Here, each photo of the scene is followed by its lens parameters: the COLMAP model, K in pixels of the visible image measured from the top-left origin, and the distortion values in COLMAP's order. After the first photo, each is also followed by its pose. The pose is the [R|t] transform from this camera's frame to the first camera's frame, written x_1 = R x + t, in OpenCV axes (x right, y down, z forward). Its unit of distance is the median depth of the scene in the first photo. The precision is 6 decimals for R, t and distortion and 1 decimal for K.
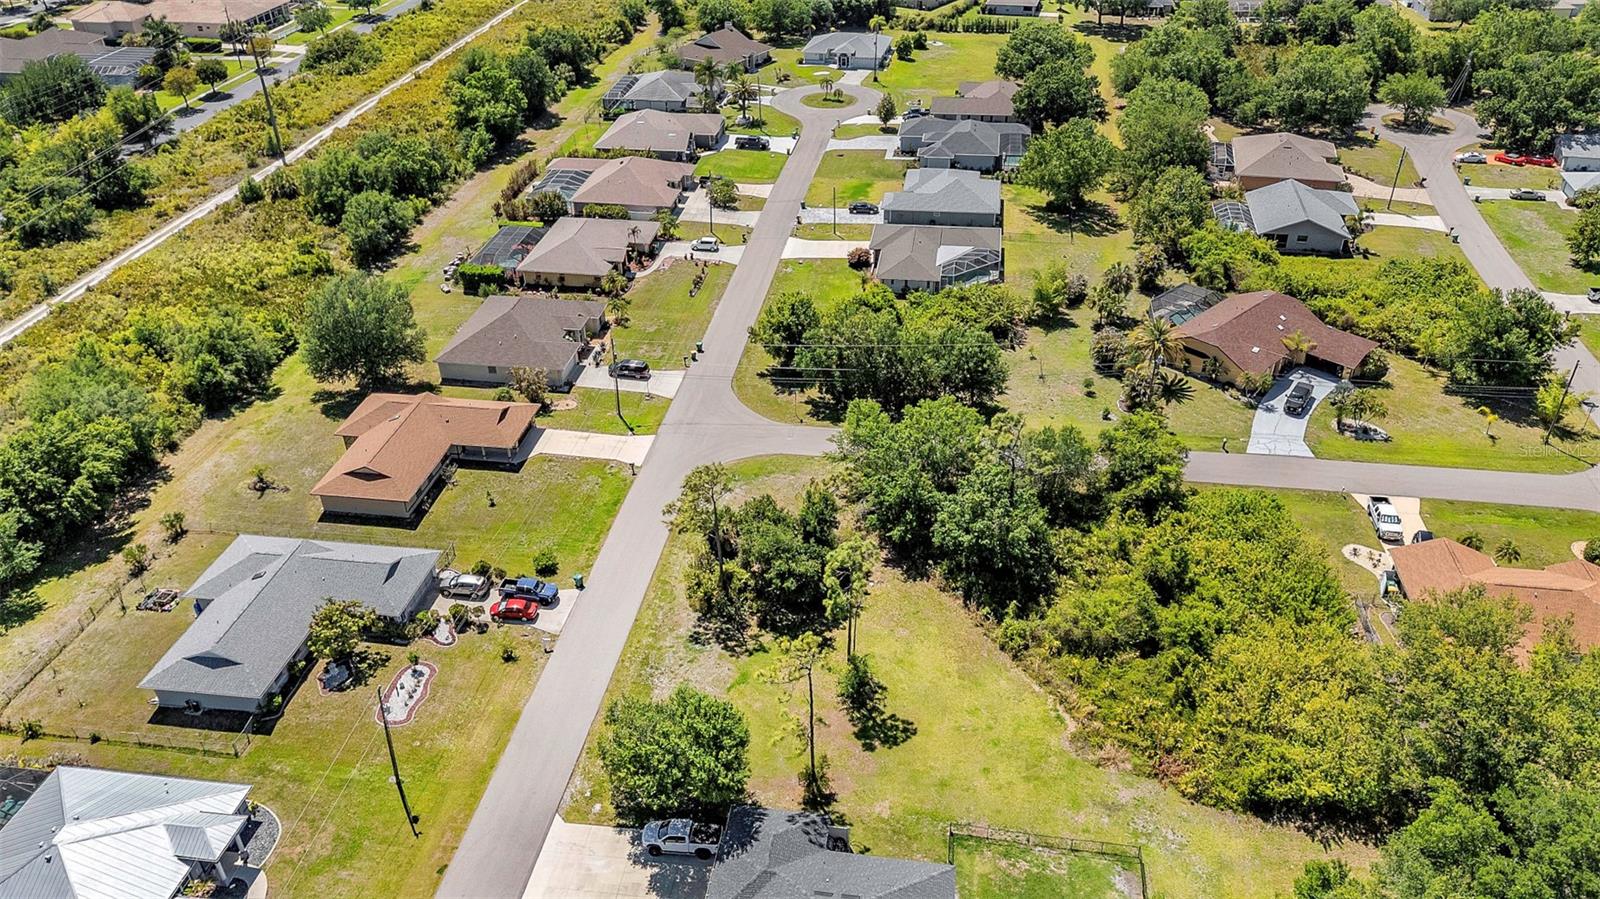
lens RADIAL K [[1169.7, 0, 800.0], [0, 1169.7, 449.5], [0, 0, 1]] dist [0.081504, -0.081535]
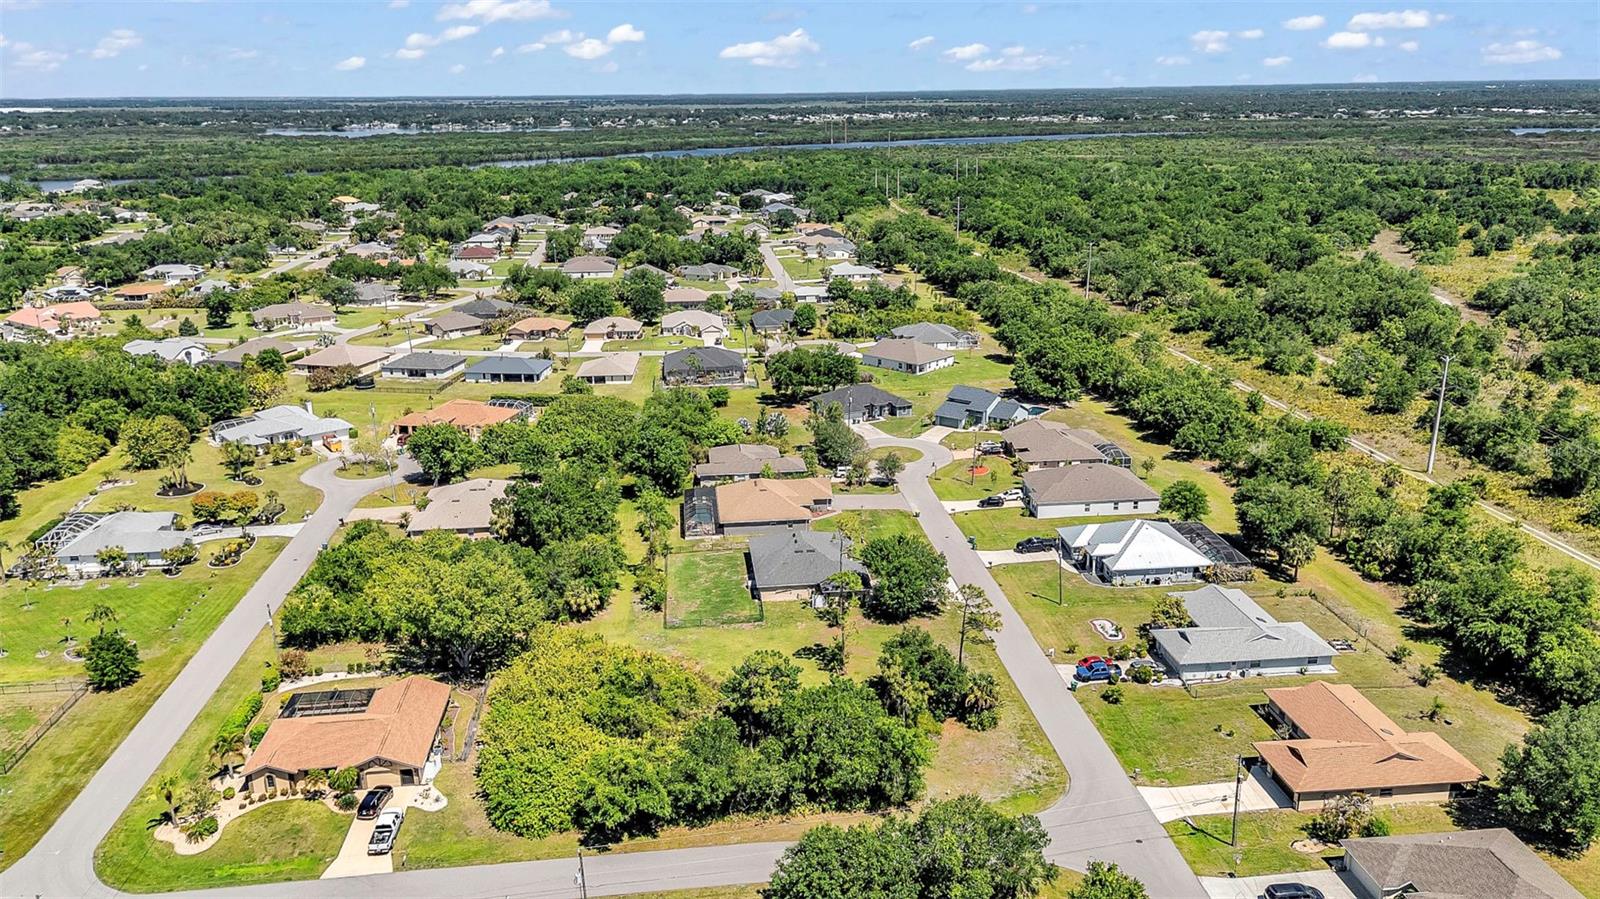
lens RADIAL K [[1169.7, 0, 800.0], [0, 1169.7, 449.5], [0, 0, 1]] dist [0.081504, -0.081535]
pose [[-0.966441, 0.099801, -0.236711, 0.303246], [-0.116315, 0.651582, 0.749608, -0.788366], [0.229048, 0.751984, -0.618107, 1.224148]]
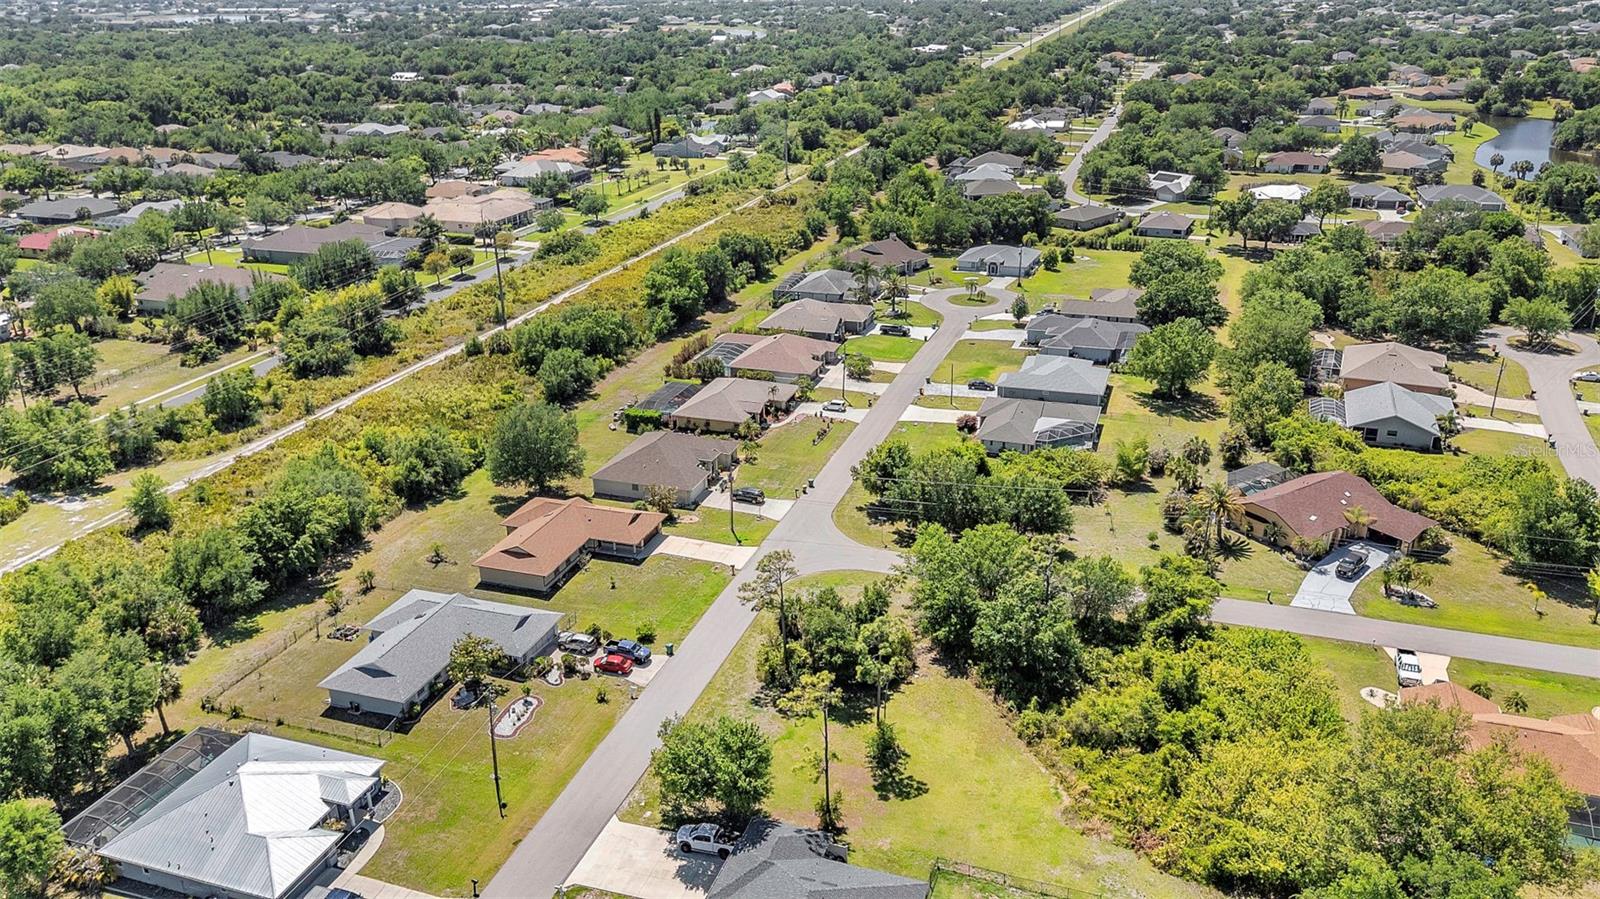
lens RADIAL K [[1169.7, 0, 800.0], [0, 1169.7, 449.5], [0, 0, 1]] dist [0.081504, -0.081535]
pose [[0.983804, 0.065042, -0.167028, 0.100665], [-0.093974, 0.980669, -0.171633, 0.084237], [0.152636, 0.184550, 0.970898, -0.134538]]
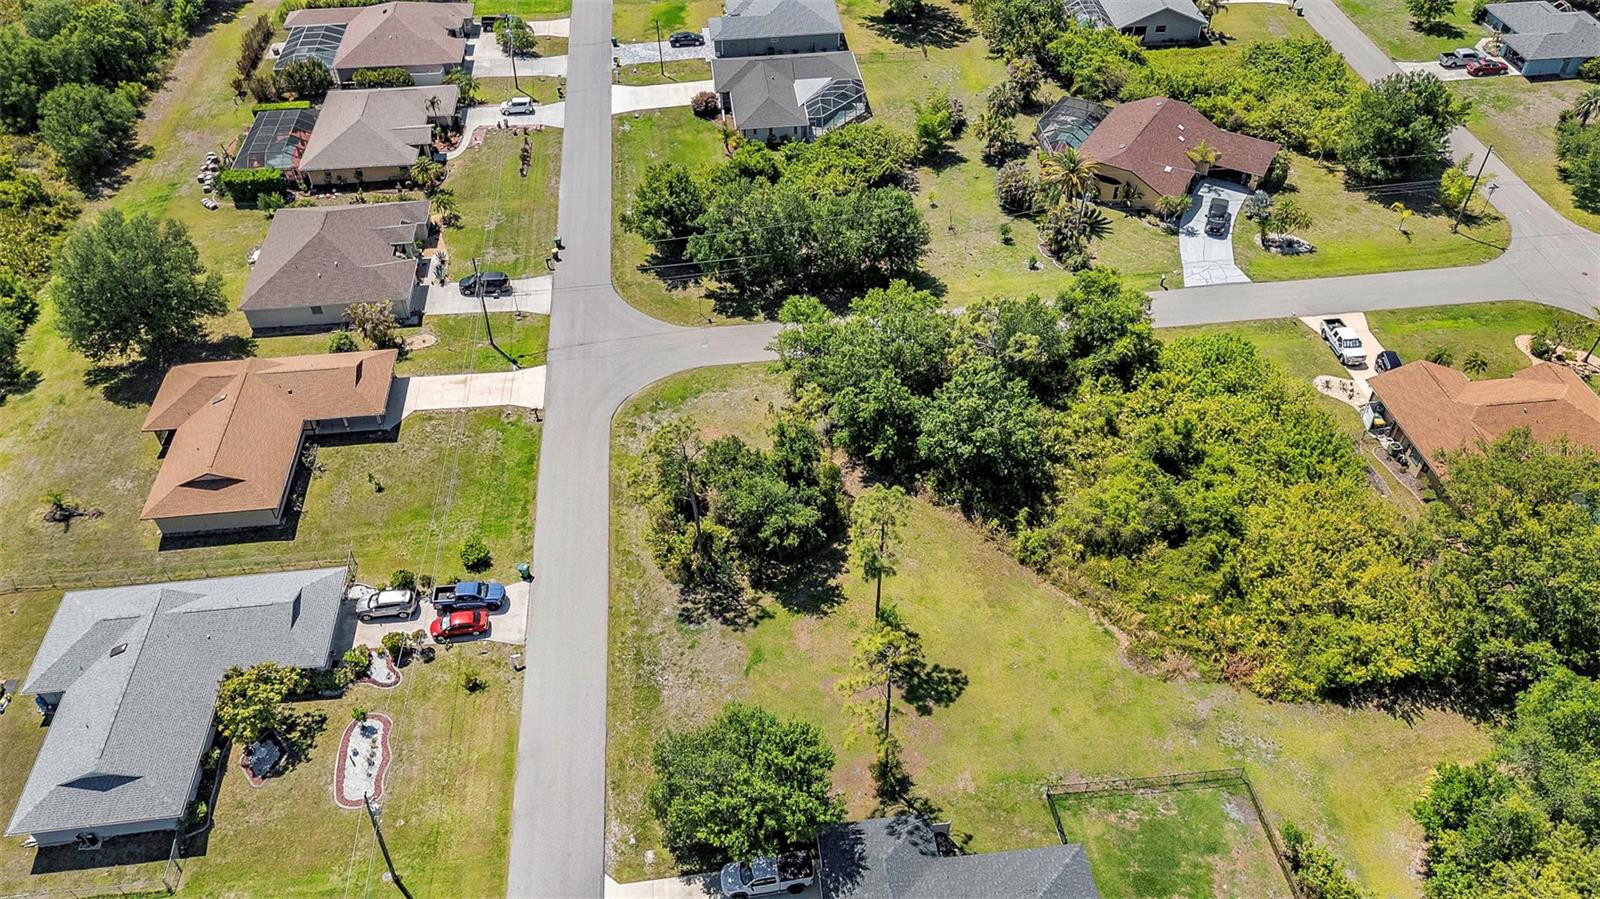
lens RADIAL K [[1169.7, 0, 800.0], [0, 1169.7, 449.5], [0, 0, 1]] dist [0.081504, -0.081535]
pose [[0.965936, -0.172998, 0.192457, -0.115906], [0.137740, 0.973306, 0.183586, -0.080271], [-0.219080, -0.150823, 0.963980, 0.125951]]
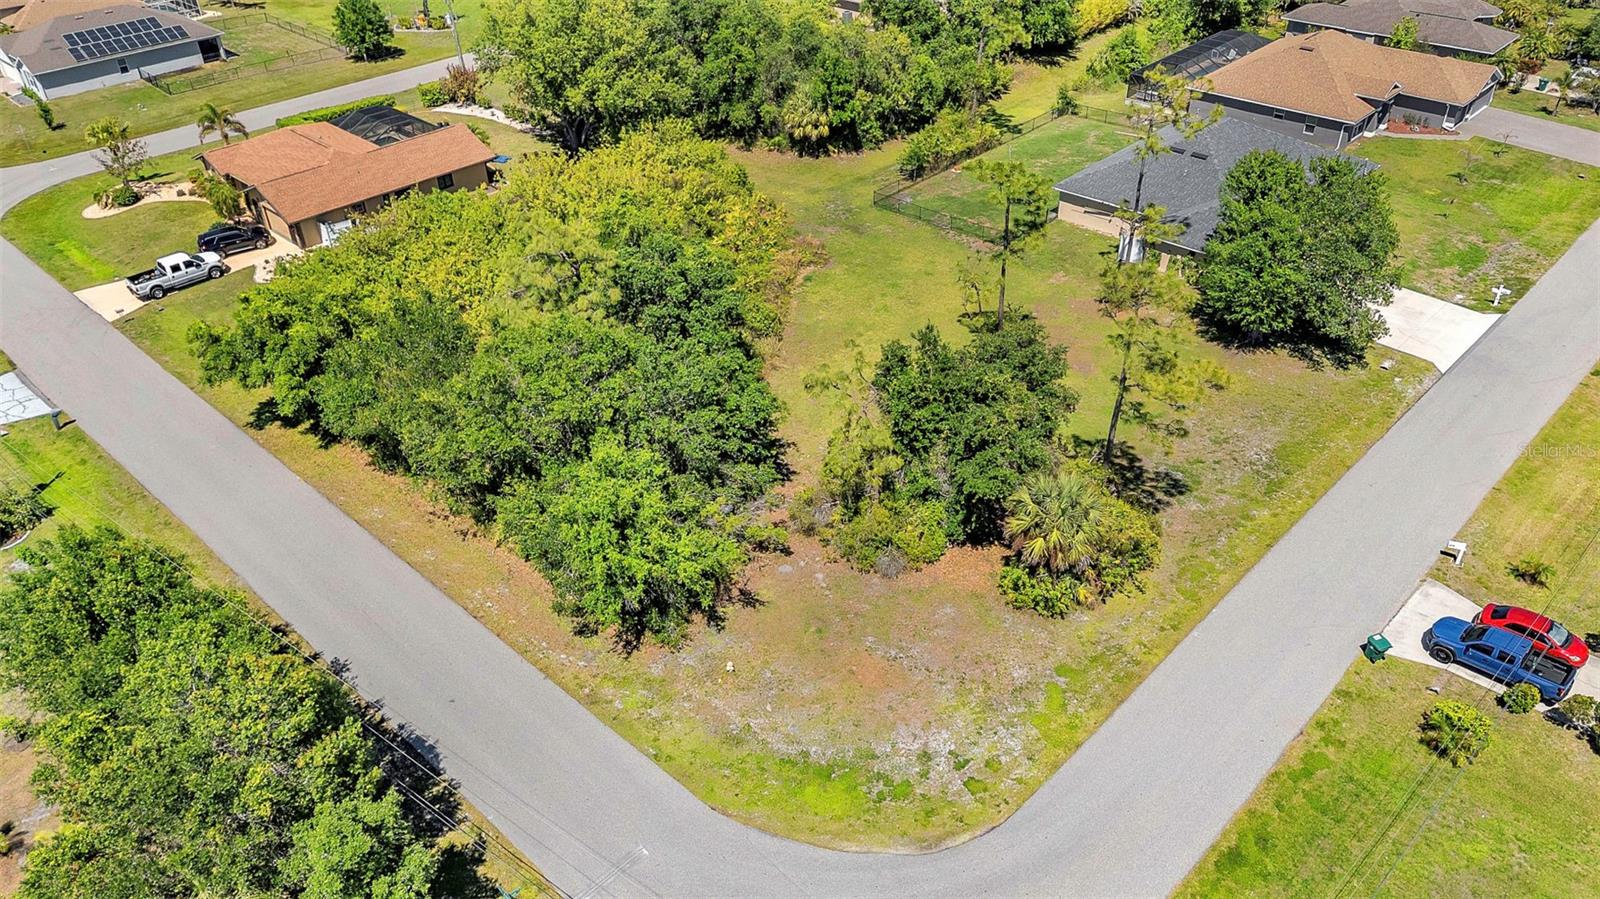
lens RADIAL K [[1169.7, 0, 800.0], [0, 1169.7, 449.5], [0, 0, 1]] dist [0.081504, -0.081535]
pose [[-0.816906, -0.299823, 0.492718, -0.167227], [0.342062, 0.435975, 0.832418, -0.306507], [-0.464391, 0.848547, -0.253593, 0.923050]]
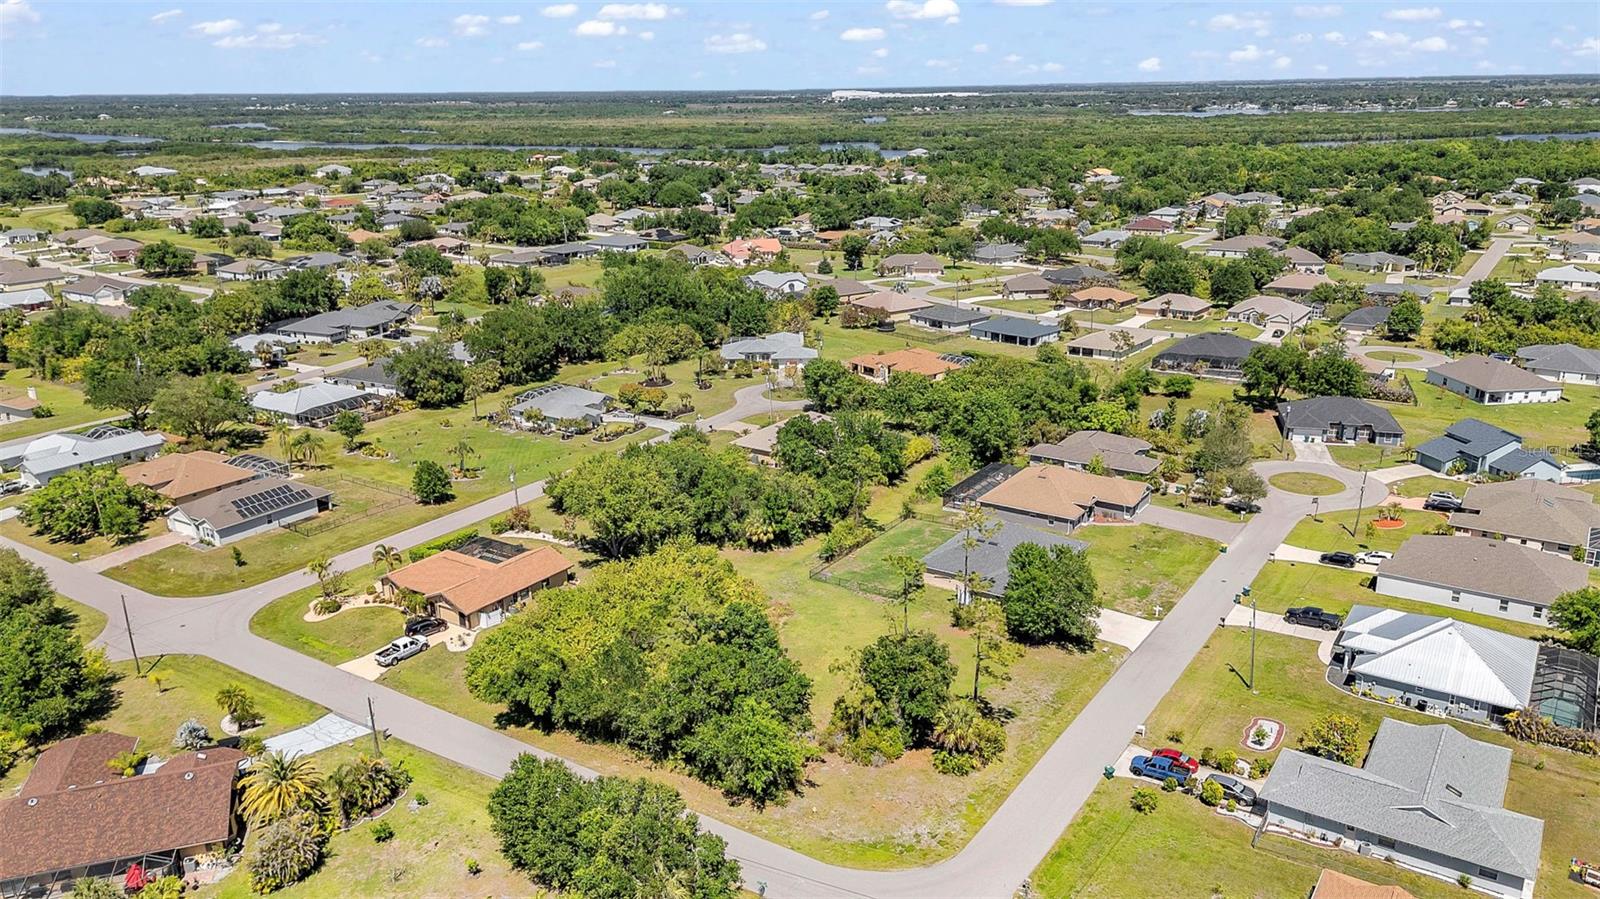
lens RADIAL K [[1169.7, 0, 800.0], [0, 1169.7, 449.5], [0, 0, 1]] dist [0.081504, -0.081535]
pose [[-0.903843, -0.100242, 0.415955, -0.270893], [0.253747, 0.657168, 0.709748, -0.668927], [-0.344499, 0.747048, -0.568541, 1.159265]]
